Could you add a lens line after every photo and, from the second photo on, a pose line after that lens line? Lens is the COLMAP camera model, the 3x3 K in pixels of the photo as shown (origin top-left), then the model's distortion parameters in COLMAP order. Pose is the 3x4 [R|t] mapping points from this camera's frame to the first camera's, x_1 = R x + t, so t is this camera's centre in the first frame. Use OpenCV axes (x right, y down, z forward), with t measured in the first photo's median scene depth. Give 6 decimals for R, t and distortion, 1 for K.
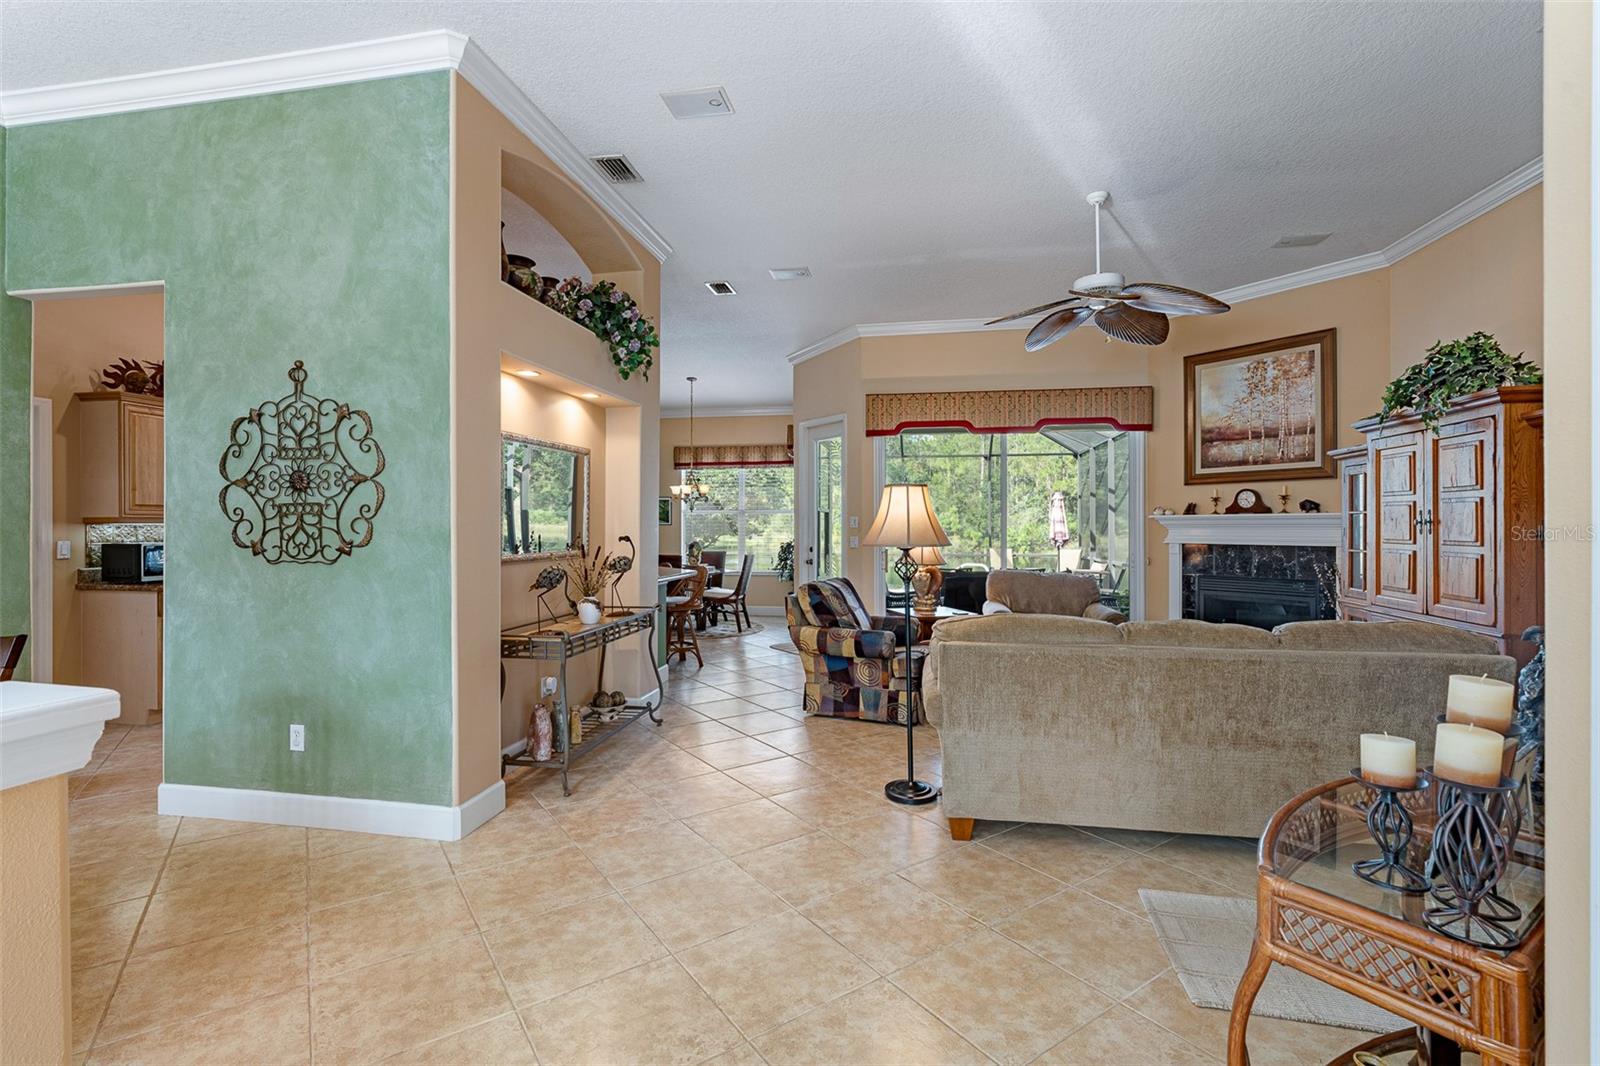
lens RADIAL K [[723.7, 0, 806.5], [0, 723.7, 522.3], [0, 0, 1]] dist [-0.006228, 0.002000]
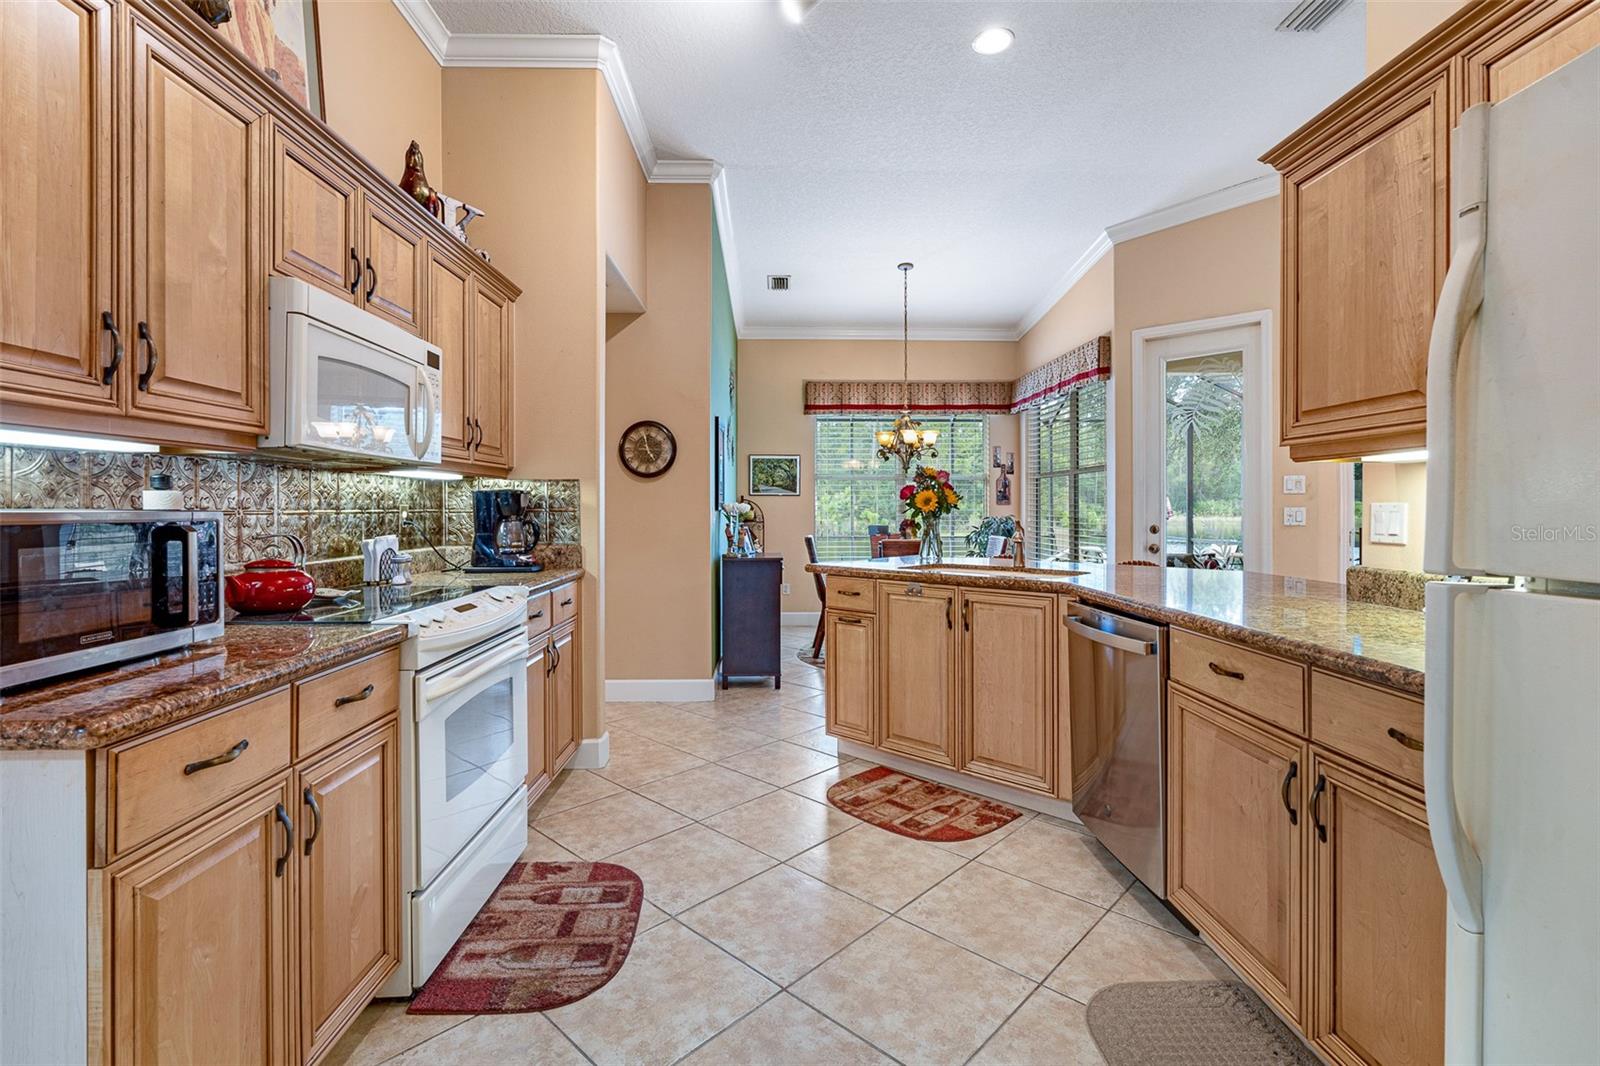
lens RADIAL K [[723.7, 0, 806.3], [0, 723.7, 504.5], [0, 0, 1]] dist [-0.006228, 0.002000]
pose [[0.979311, 0.000442, 0.202363, -0.602181], [-0.000374, 1.000000, -0.000374, 0.022496], [-0.202363, 0.000290, 0.979311, 0.614224]]
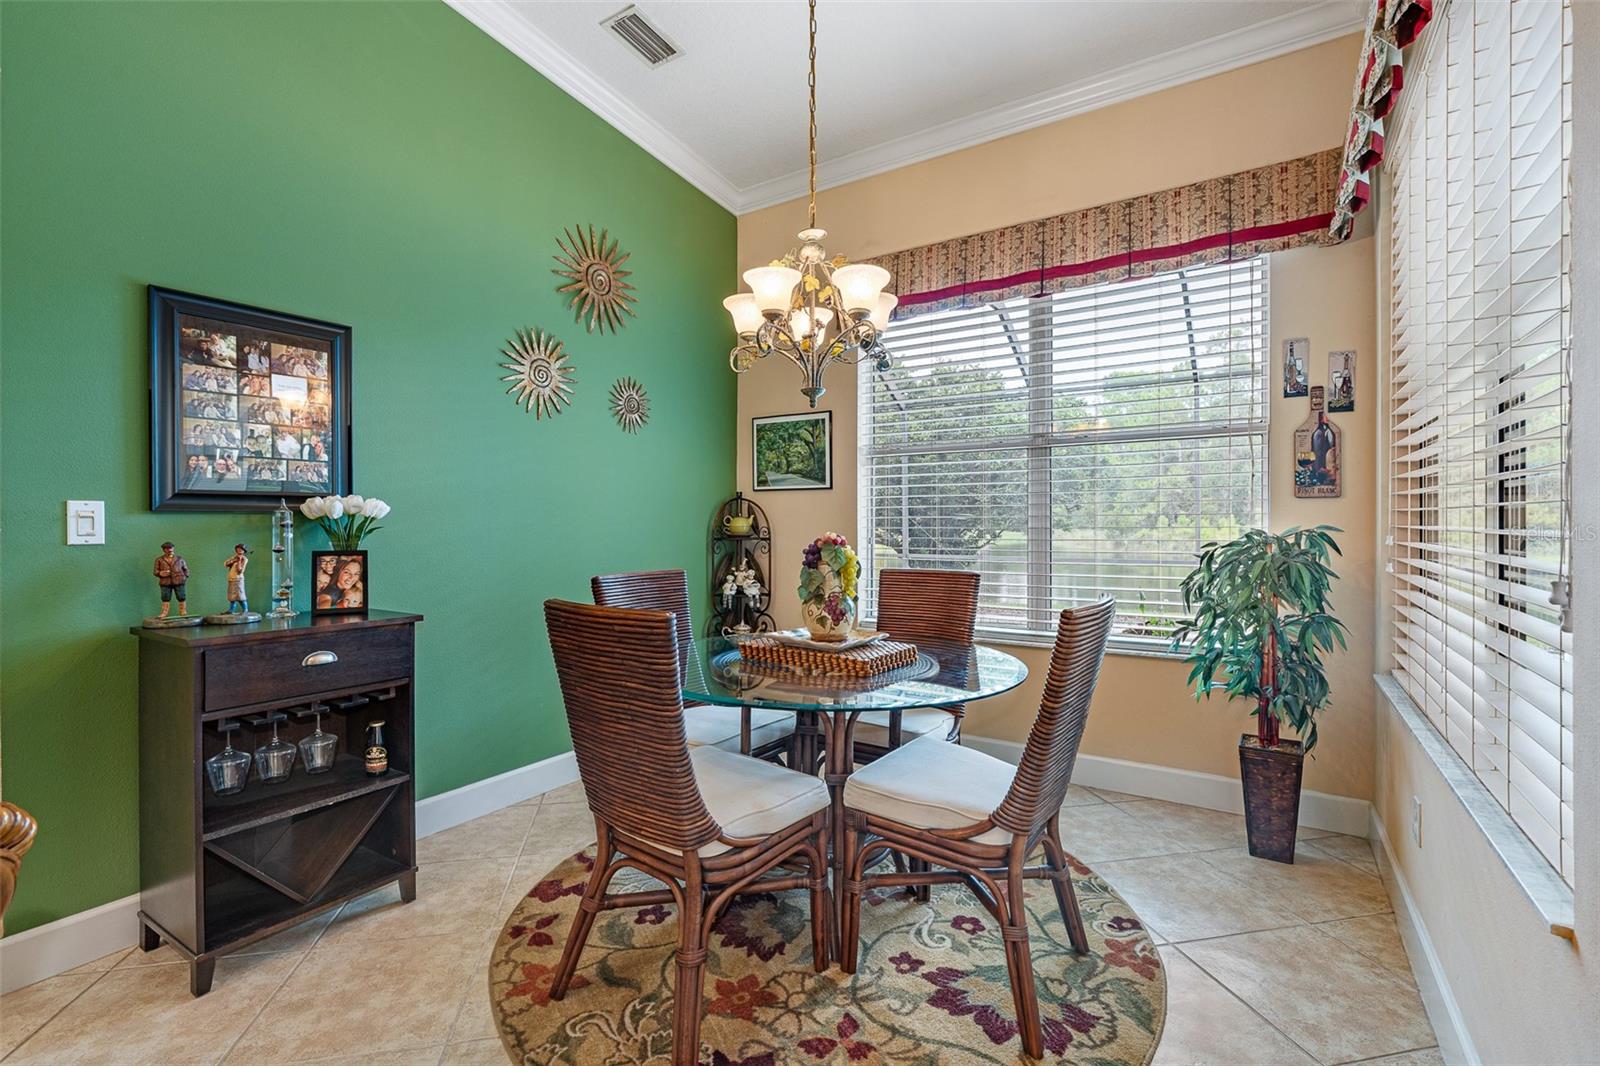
lens RADIAL K [[723.7, 0, 799.4], [0, 723.7, 526.7], [0, 0, 1]] dist [-0.006228, 0.002000]
pose [[0.914390, 0.001532, -0.404832, -0.112220], [-0.002035, 0.999998, -0.000813, 0.041607], [0.404830, 0.001567, 0.914391, 1.250413]]
